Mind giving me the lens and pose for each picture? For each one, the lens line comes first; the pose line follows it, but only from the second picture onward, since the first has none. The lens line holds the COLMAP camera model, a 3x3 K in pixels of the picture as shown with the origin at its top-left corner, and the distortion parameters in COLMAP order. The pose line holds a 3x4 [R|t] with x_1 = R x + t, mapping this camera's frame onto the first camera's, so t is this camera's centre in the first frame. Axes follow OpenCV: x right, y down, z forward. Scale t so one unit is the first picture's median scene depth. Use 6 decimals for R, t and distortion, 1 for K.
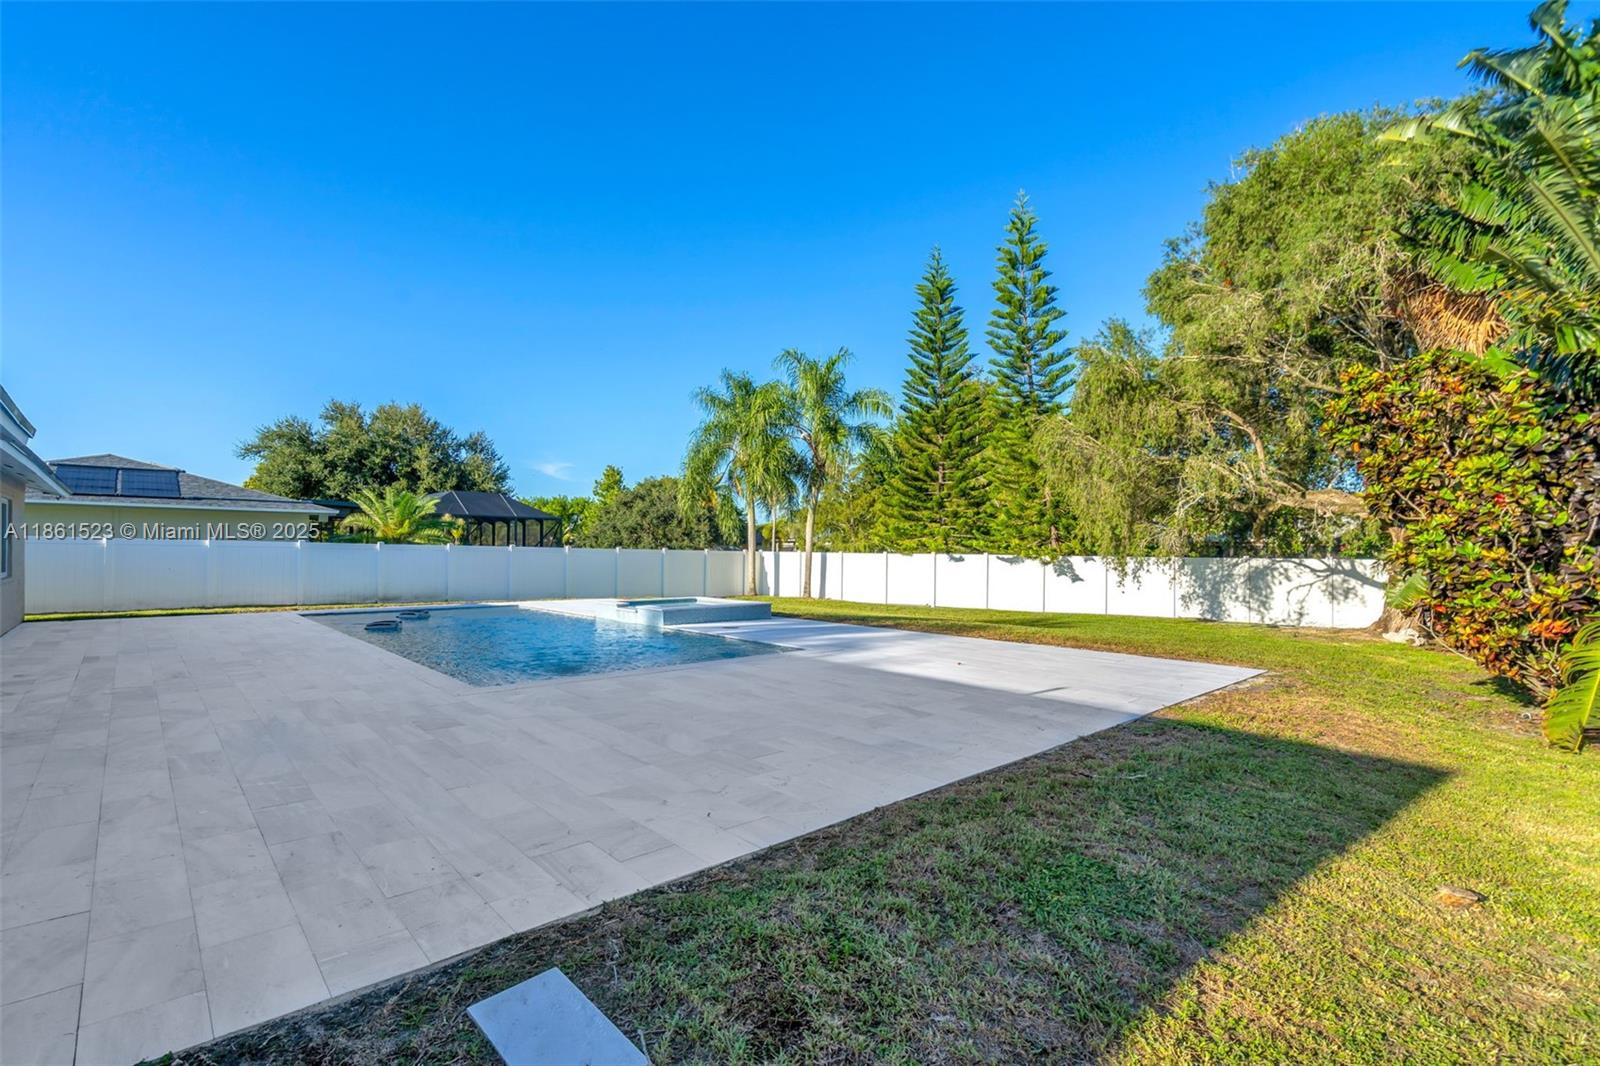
lens RADIAL K [[759.2, 0, 796.0], [0, 759.2, 565.2], [0, 0, 1]] dist [-0.000867, -0.000098]
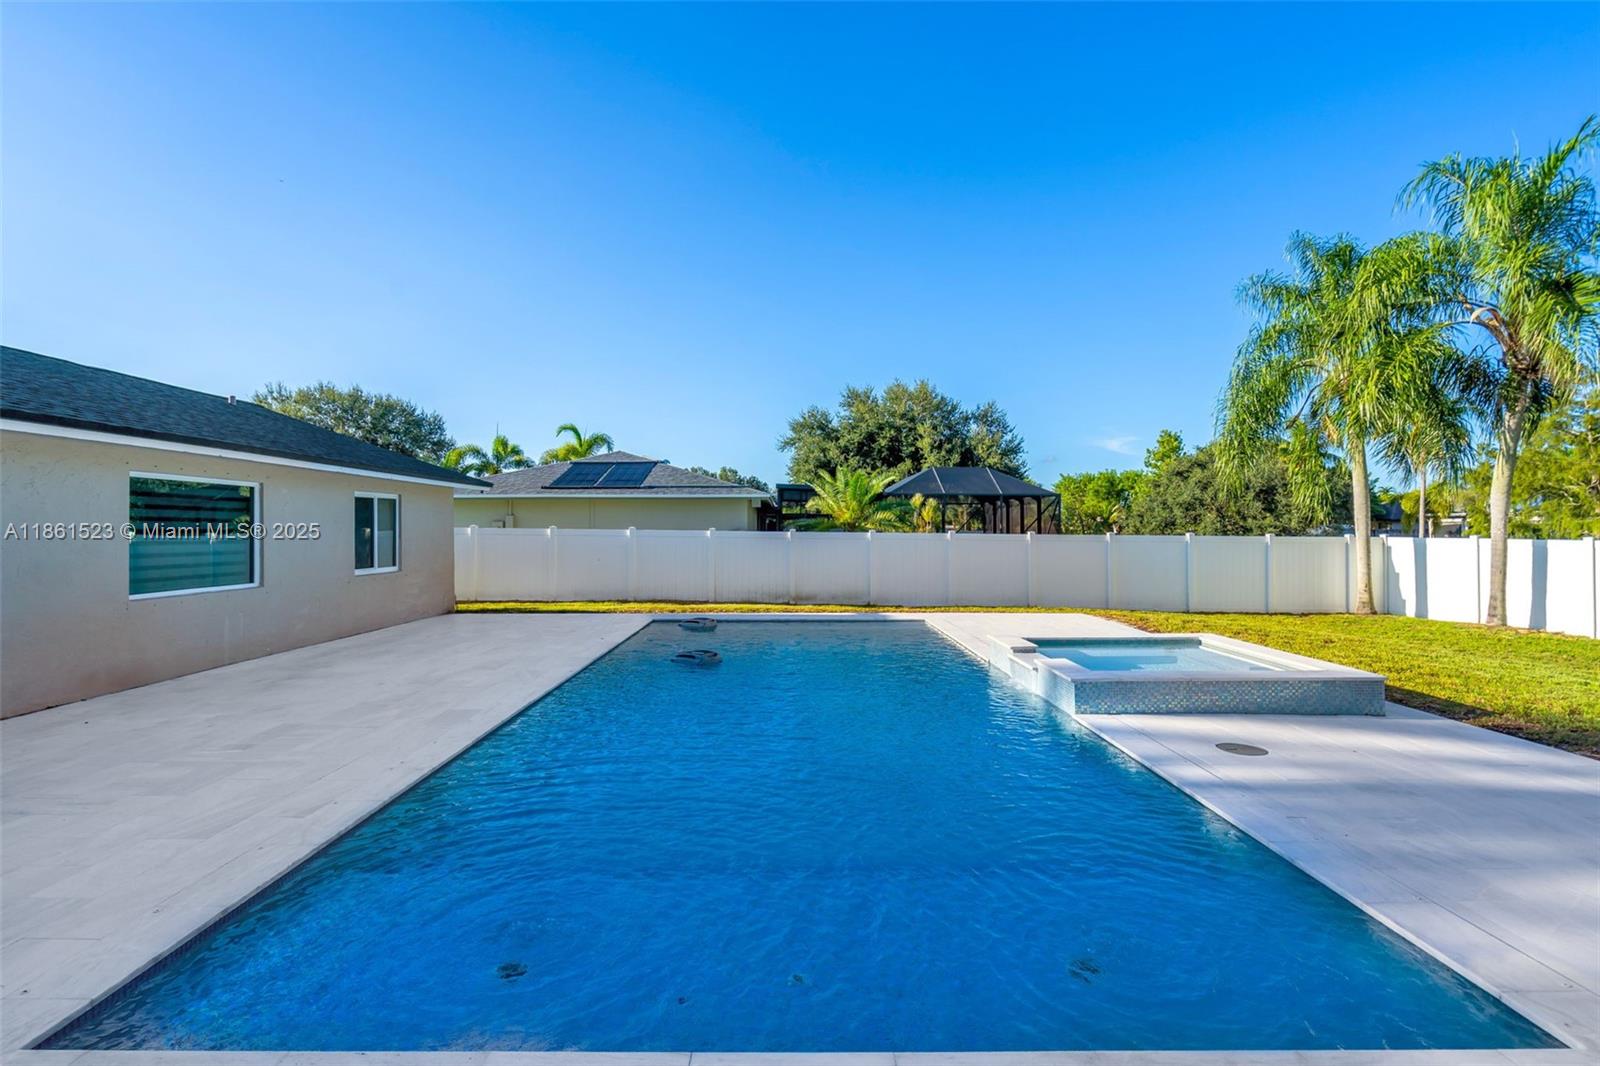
lens RADIAL K [[736.3, 0, 799.2], [0, 736.3, 512.3], [0, 0, 1]] dist [0.001841, 0.000053]
pose [[0.740322, -0.021844, -0.671898, 0.001615], [-0.006703, 0.999182, -0.039870, -0.010468], [0.672219, 0.034021, 0.739570, 0.249692]]
